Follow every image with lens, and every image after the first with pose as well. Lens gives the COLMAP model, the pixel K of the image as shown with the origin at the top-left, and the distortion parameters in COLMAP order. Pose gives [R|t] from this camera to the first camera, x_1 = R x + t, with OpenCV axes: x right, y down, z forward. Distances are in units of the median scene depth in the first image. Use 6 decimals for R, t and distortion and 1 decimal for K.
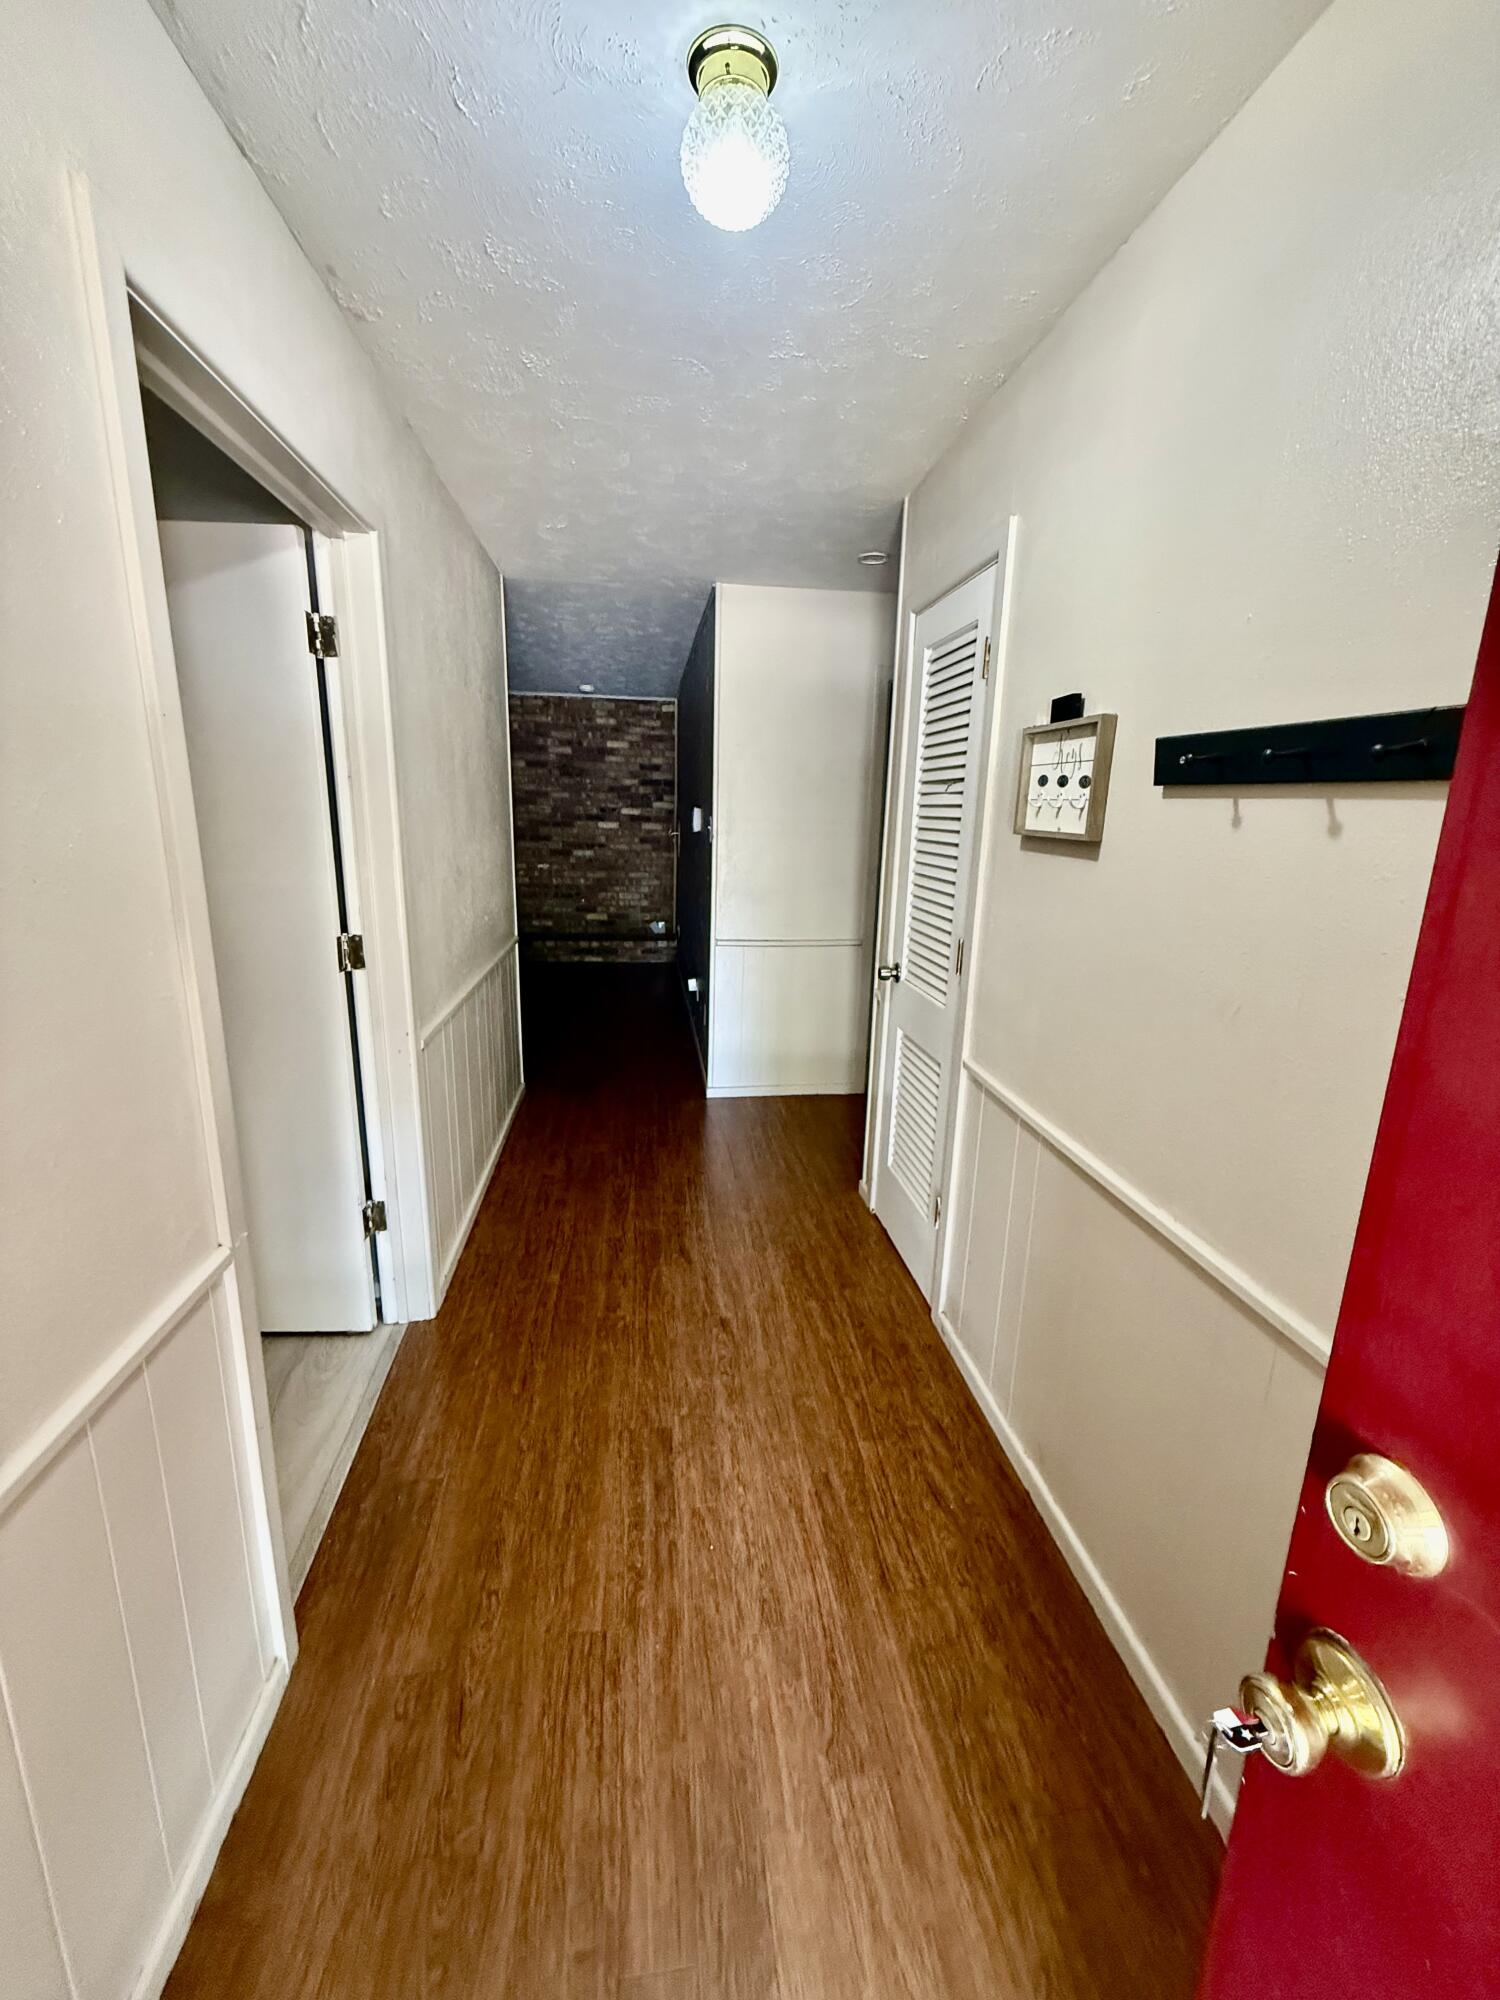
lens RADIAL K [[797.1, 0, 748.3], [0, 797.1, 986.3], [0, 0, 1]] dist [0.000436, 0.000261]
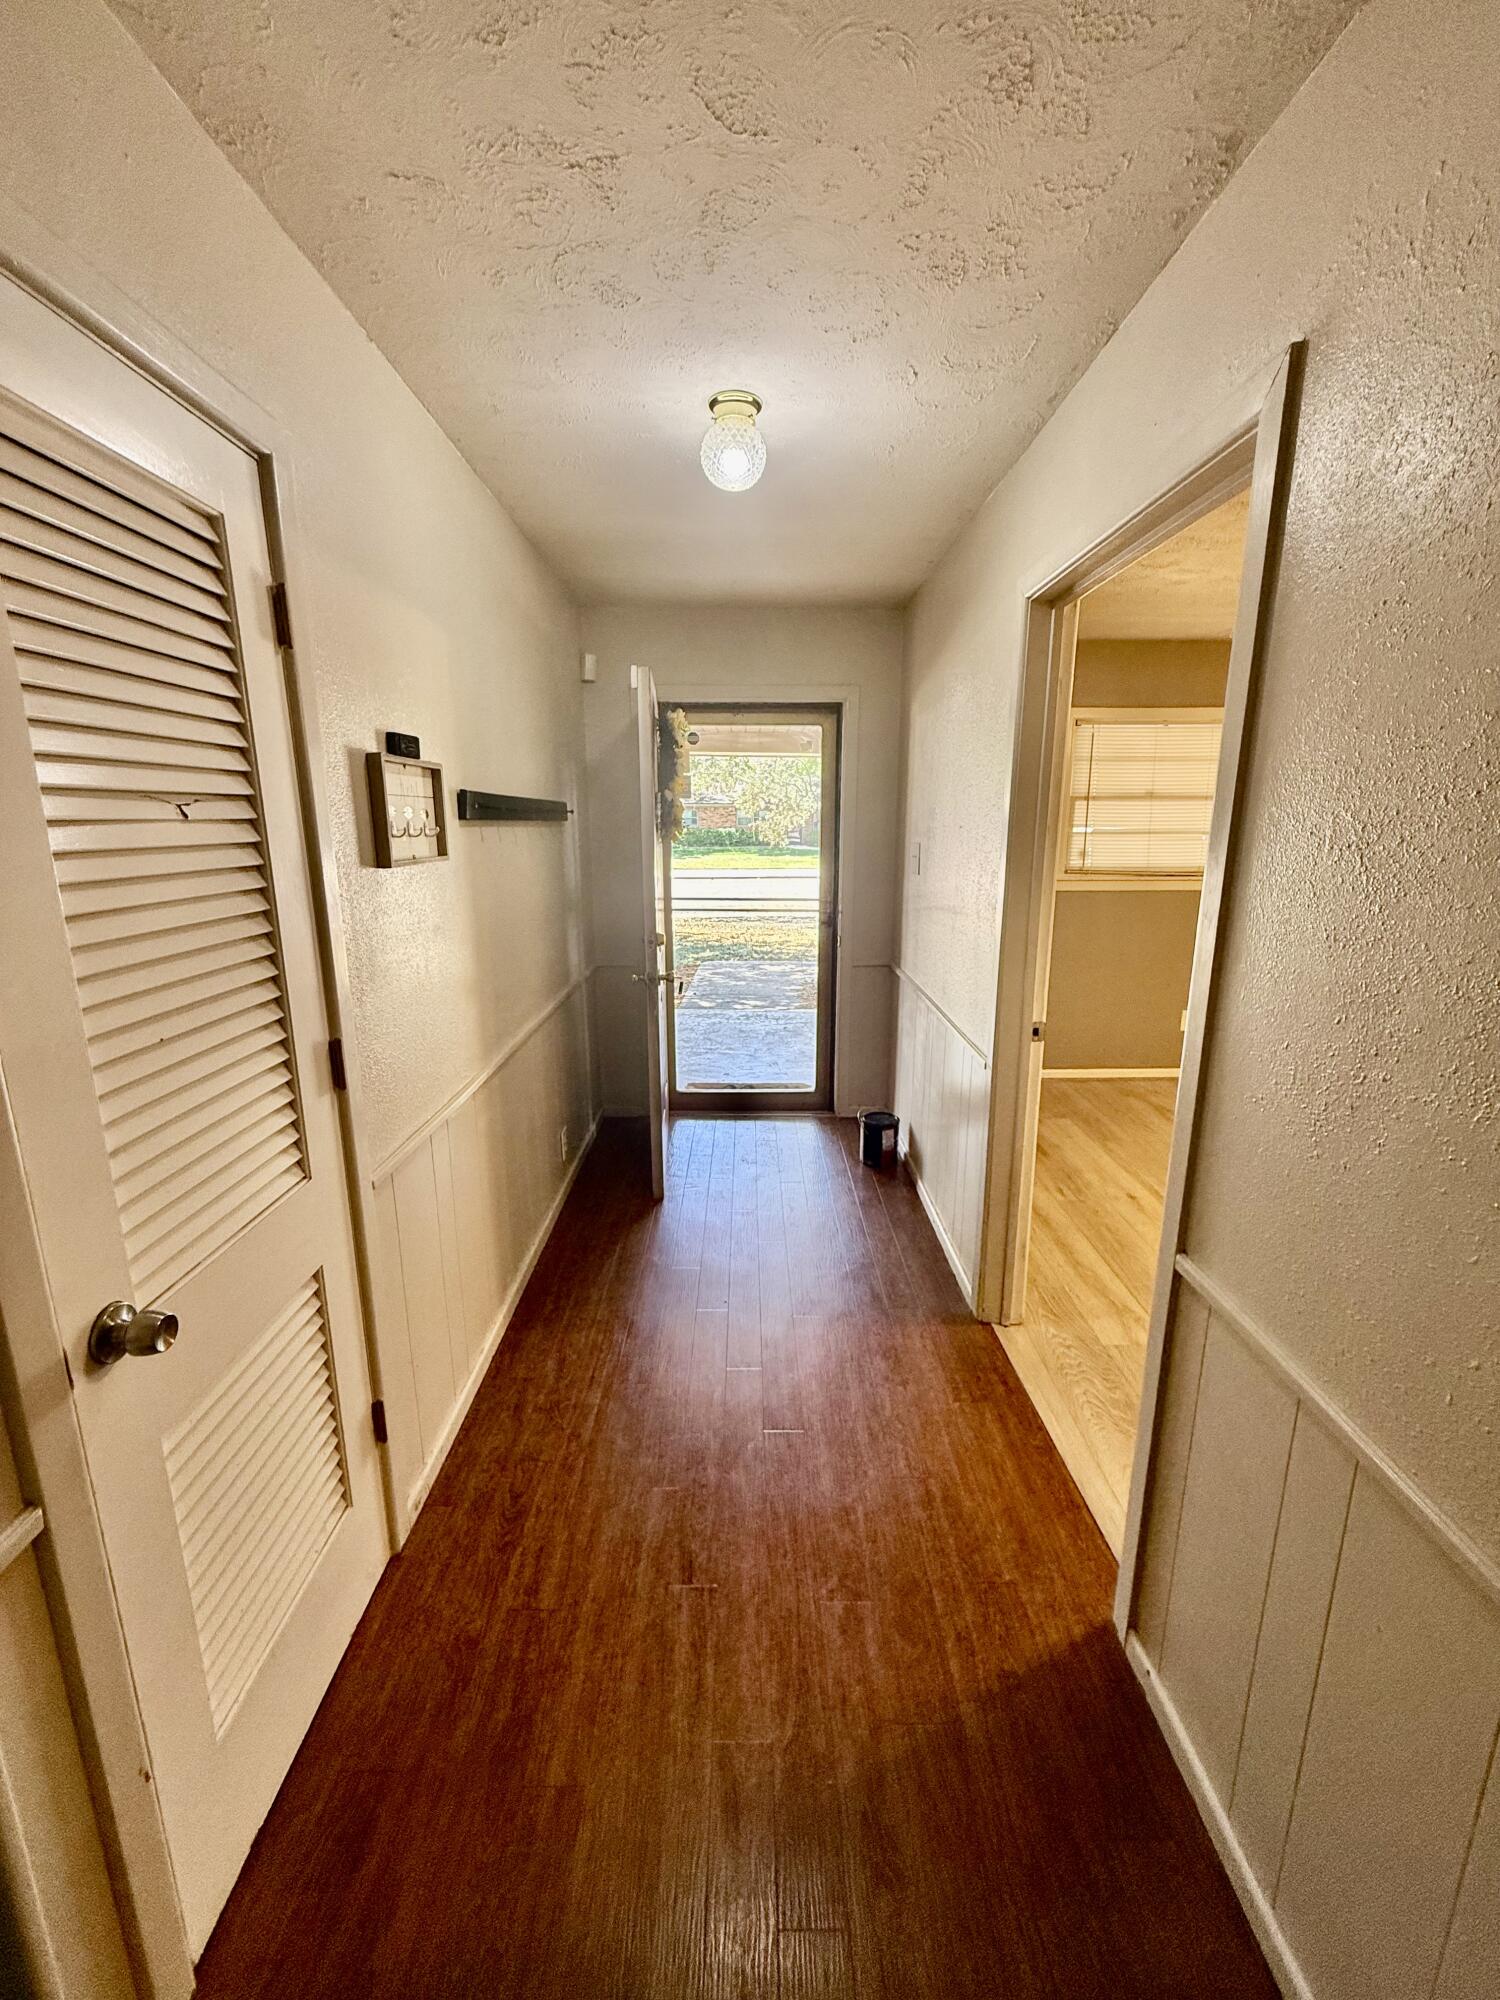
lens RADIAL K [[797.1, 0, 755.6], [0, 797.1, 991.7], [0, 0, 1]] dist [0.000436, 0.000261]
pose [[-0.992988, -0.049899, 0.107166, -0.150955], [0.000629, 0.904302, 0.426892, -0.374514], [-0.118211, 0.423967, -0.897930, 1.516375]]
